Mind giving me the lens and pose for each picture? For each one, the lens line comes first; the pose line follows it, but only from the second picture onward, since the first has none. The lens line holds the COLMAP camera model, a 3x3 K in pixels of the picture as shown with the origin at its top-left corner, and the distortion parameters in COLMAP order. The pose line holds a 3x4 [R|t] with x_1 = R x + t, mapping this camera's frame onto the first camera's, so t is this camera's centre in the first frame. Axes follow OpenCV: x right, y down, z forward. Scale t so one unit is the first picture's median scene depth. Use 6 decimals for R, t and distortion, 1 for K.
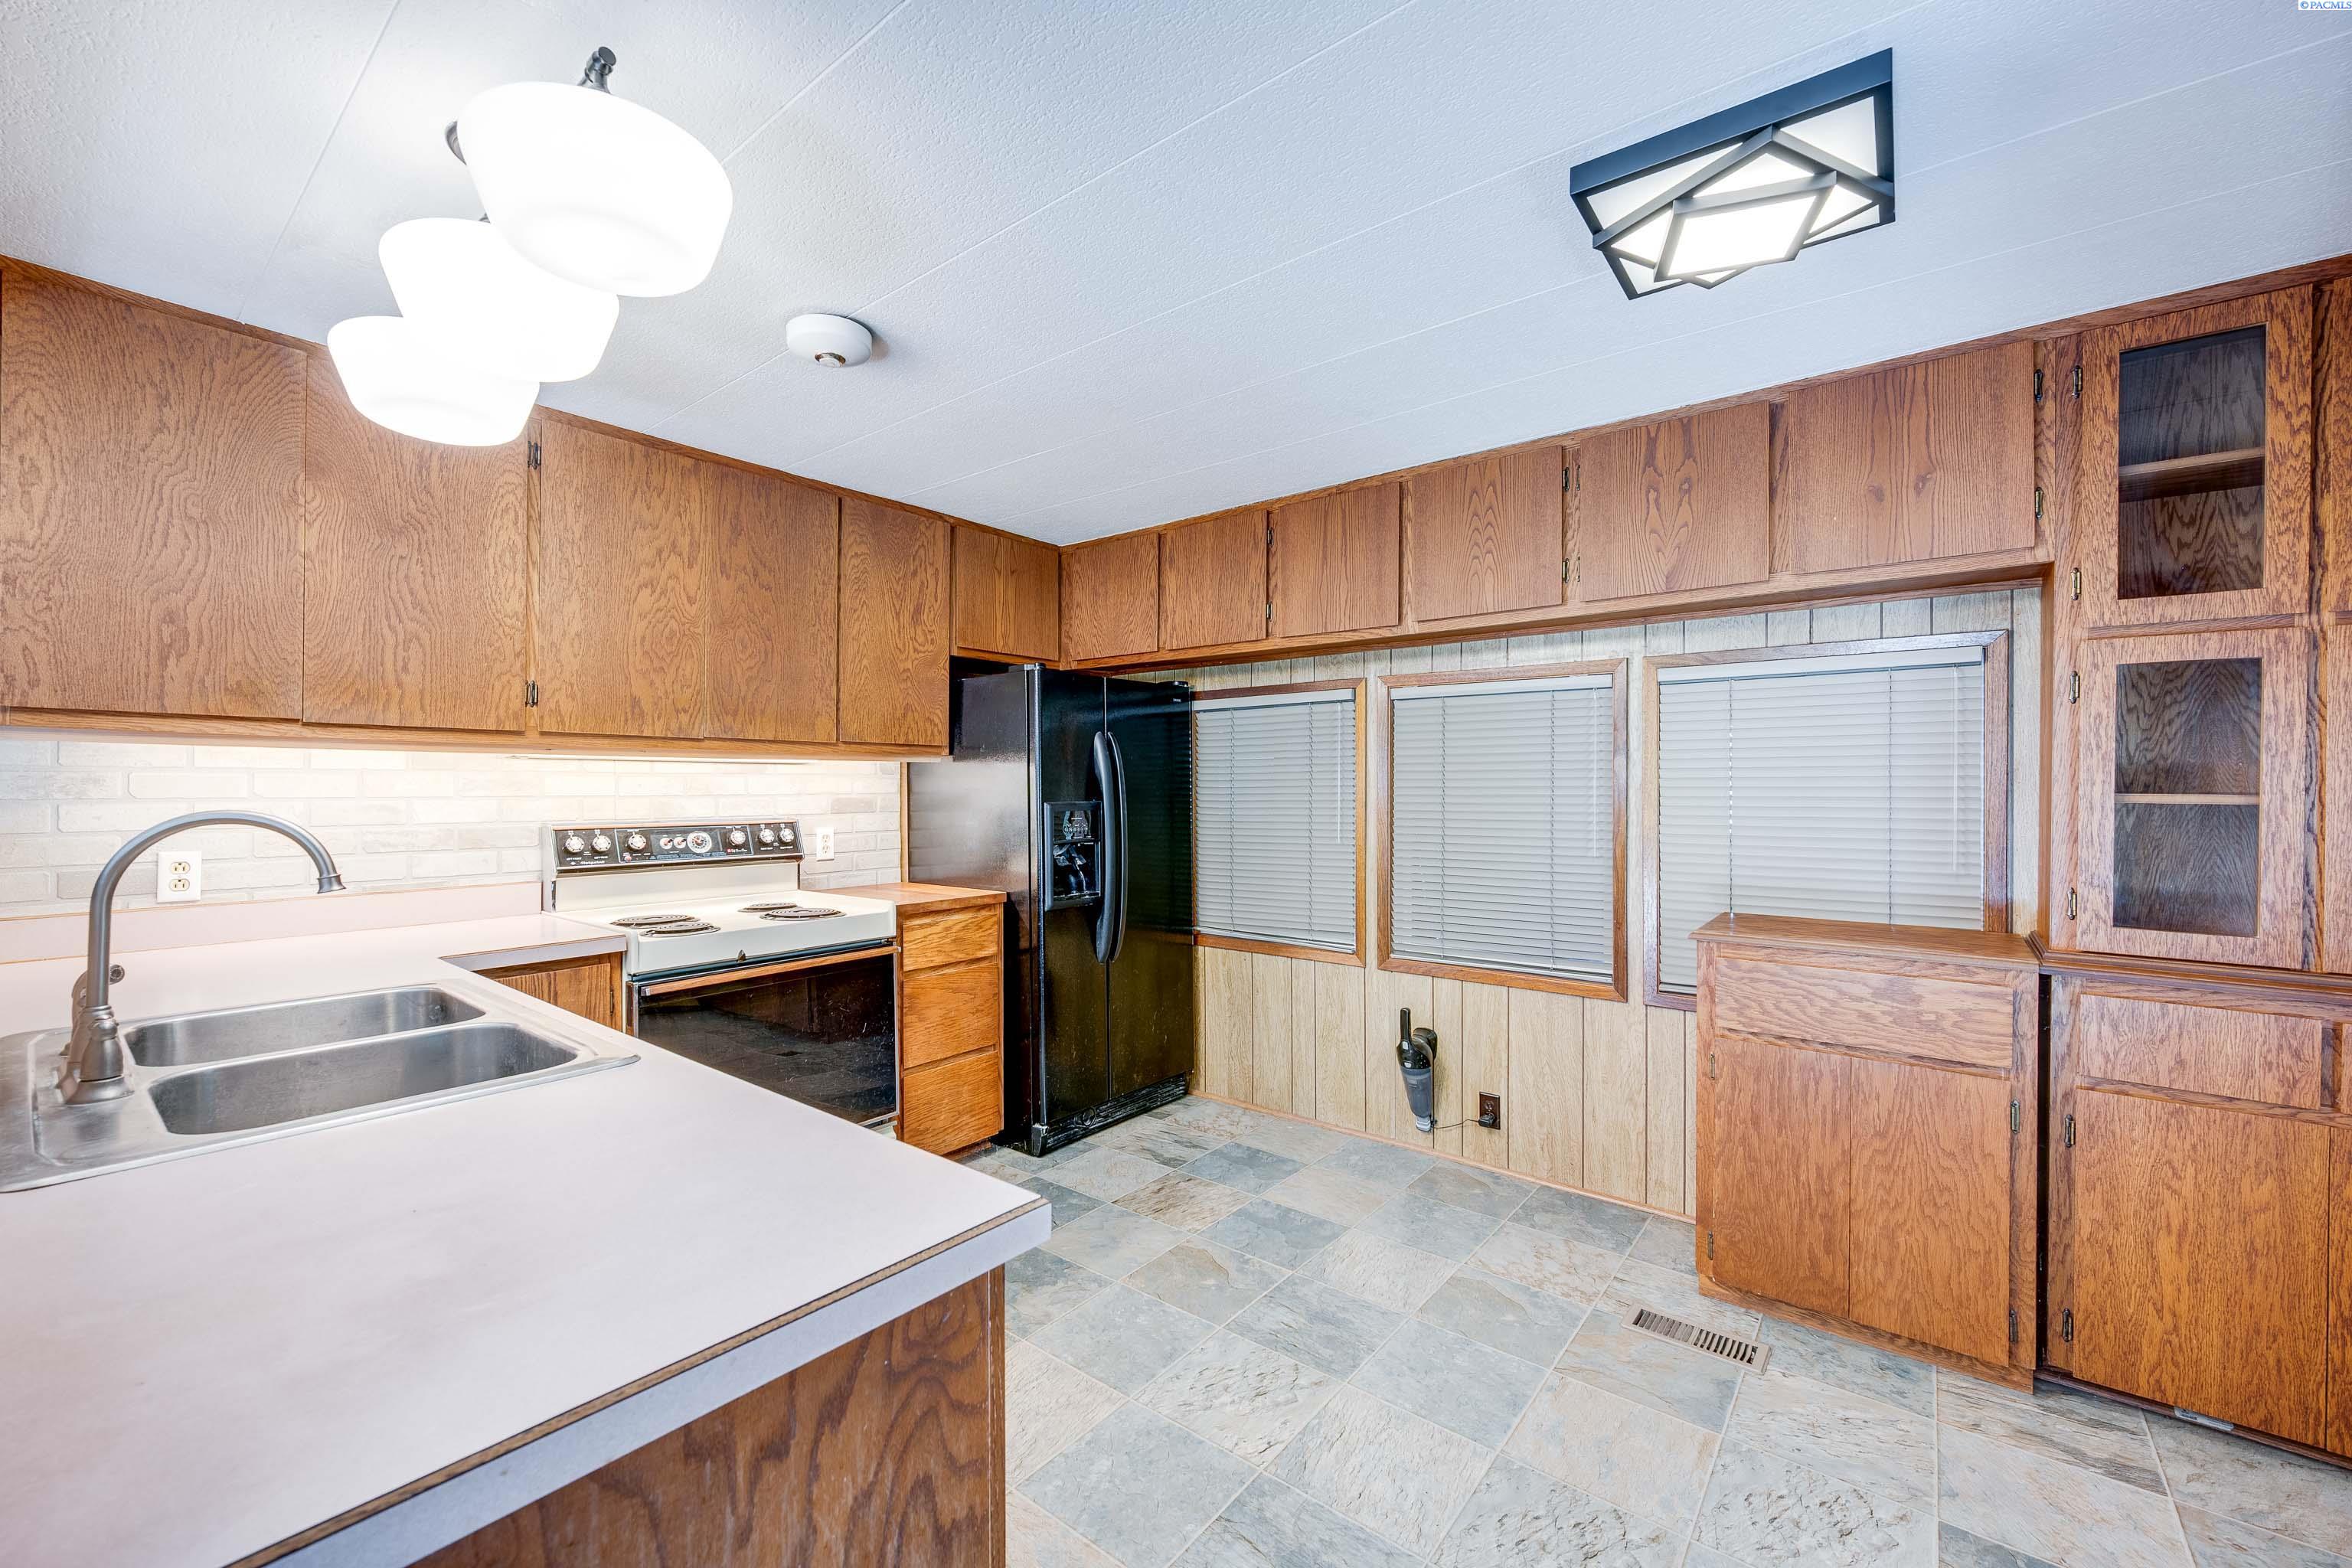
lens RADIAL K [[961.7, 0, 1186.4], [0, 961.7, 792.0], [0, 0, 1]] dist [0.000749, 0.000087]
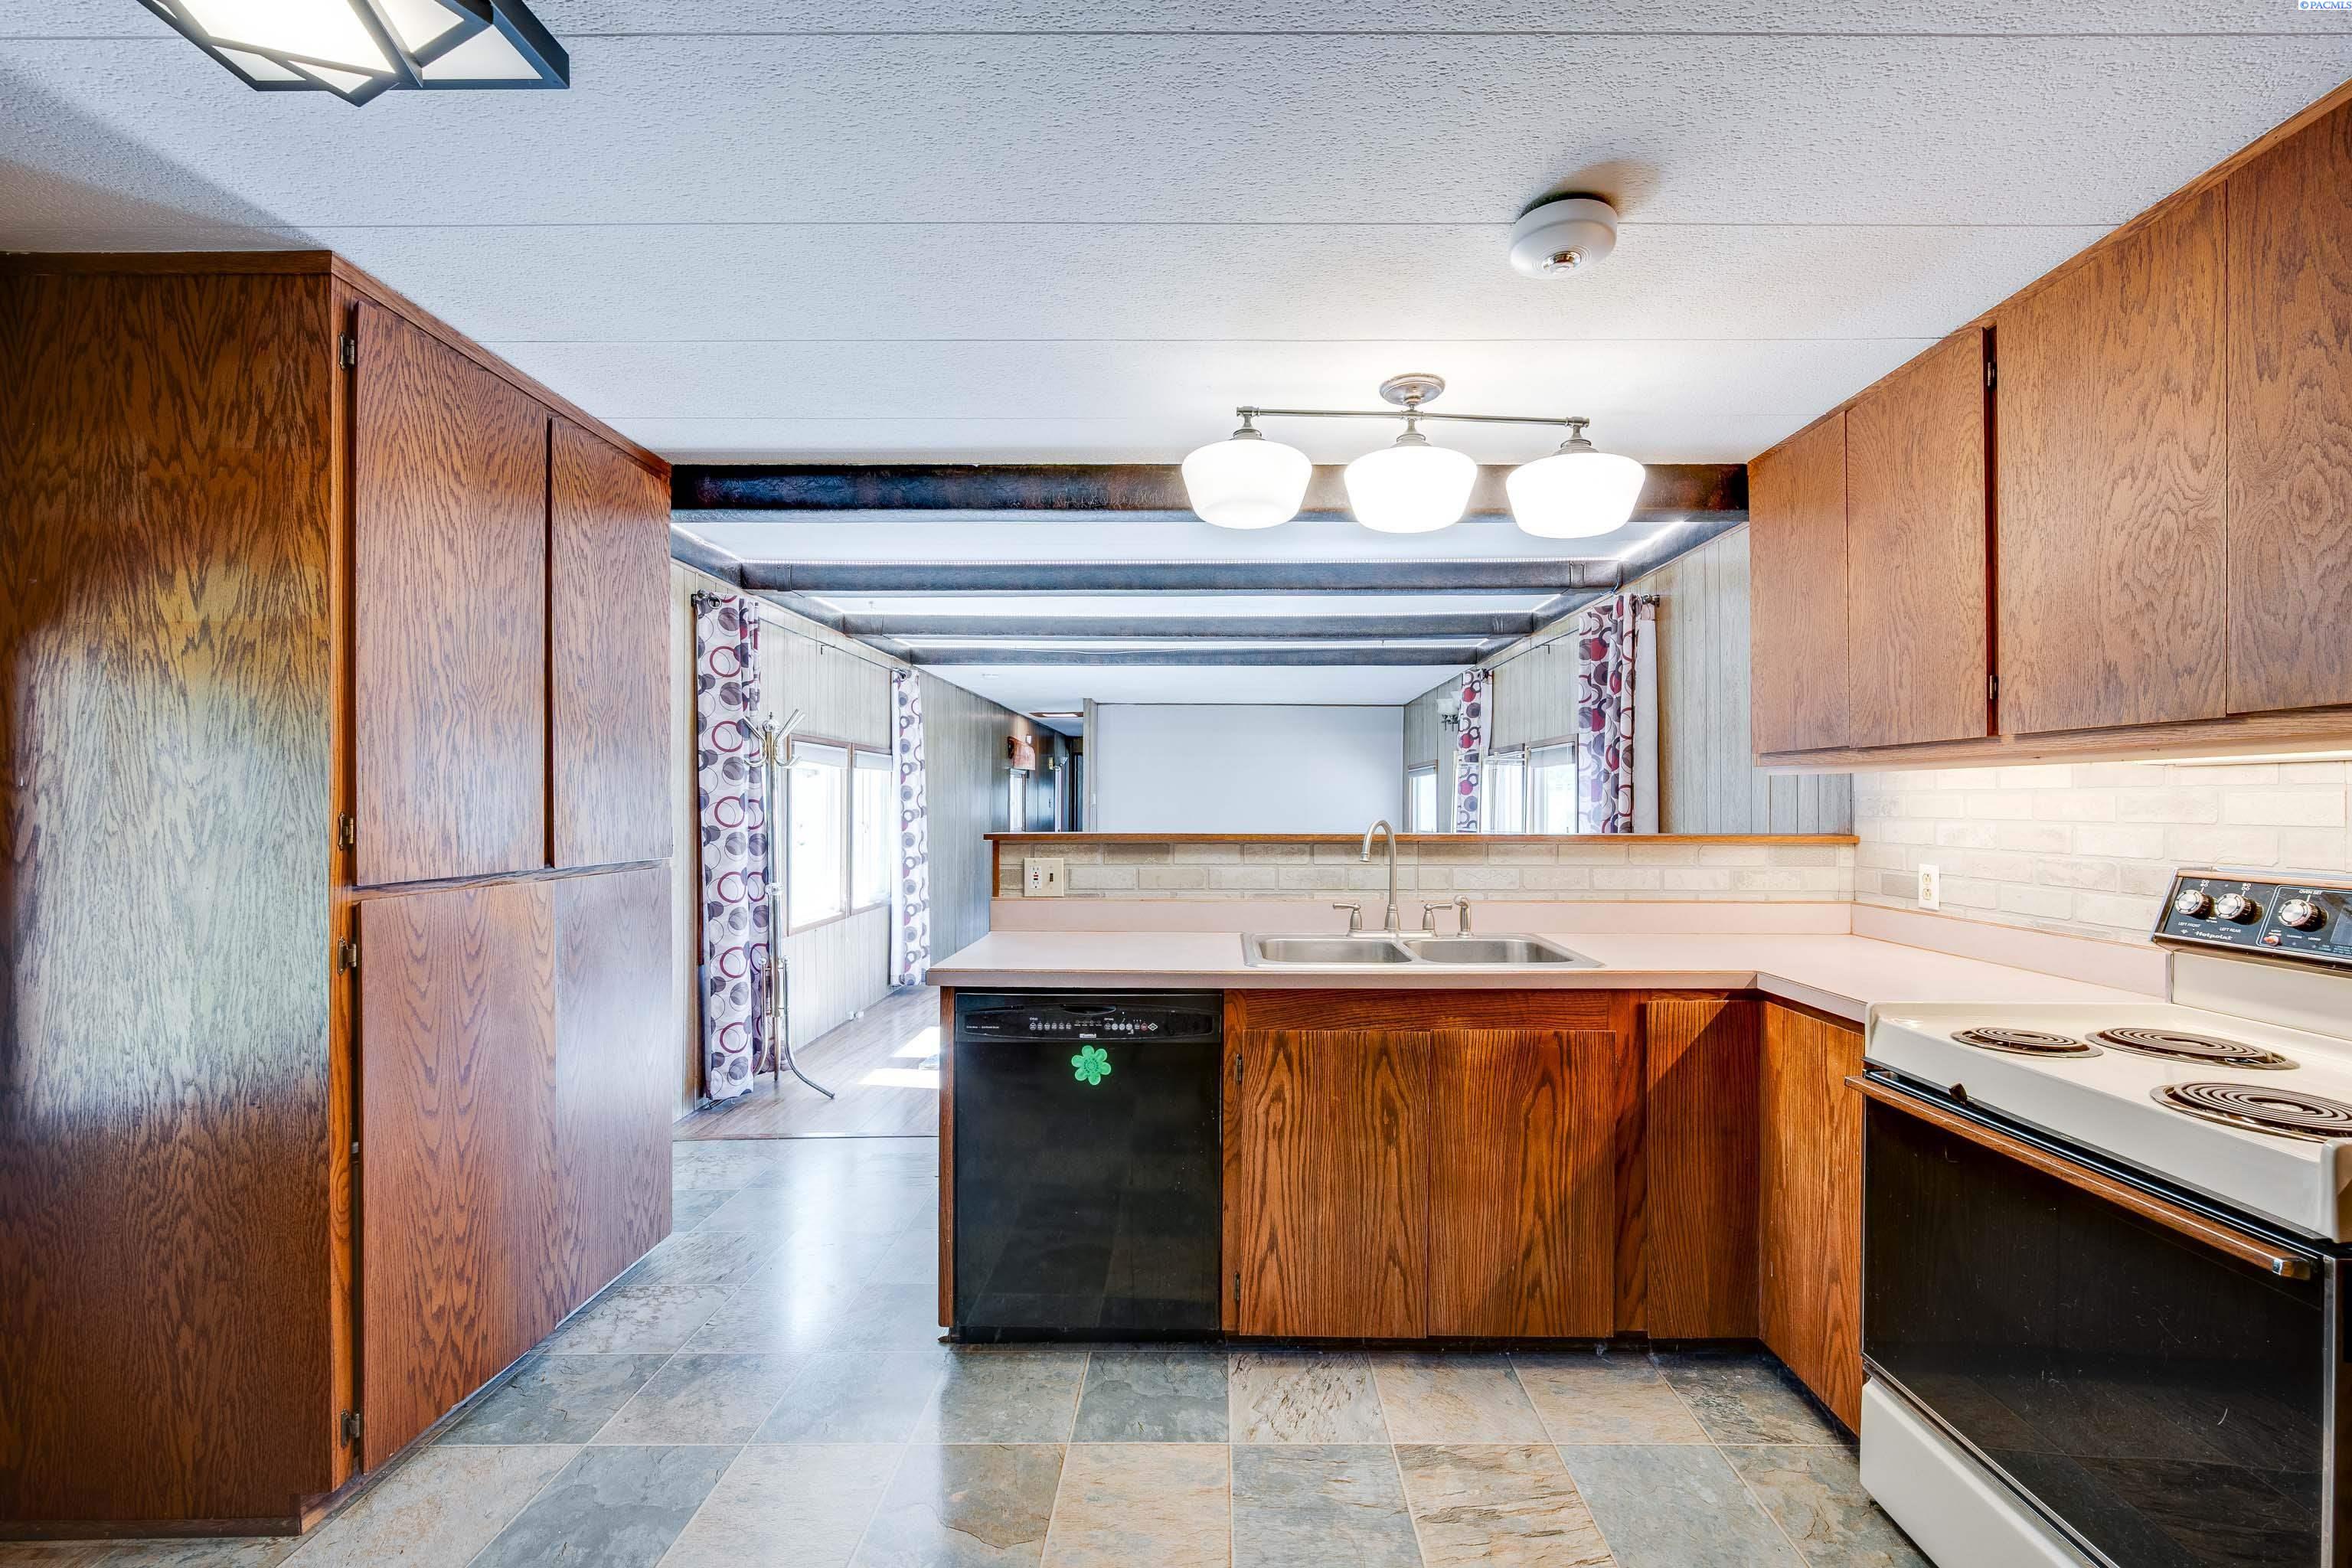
lens RADIAL K [[963.2, 0, 1206.7], [0, 963.2, 808.7], [0, 0, 1]] dist [0.000606, 0.000365]
pose [[-0.798138, 0.002117, -0.602471, 0.234868], [-0.005099, 0.999934, 0.010268, -0.008687], [0.602453, 0.011268, -0.798075, 1.036053]]
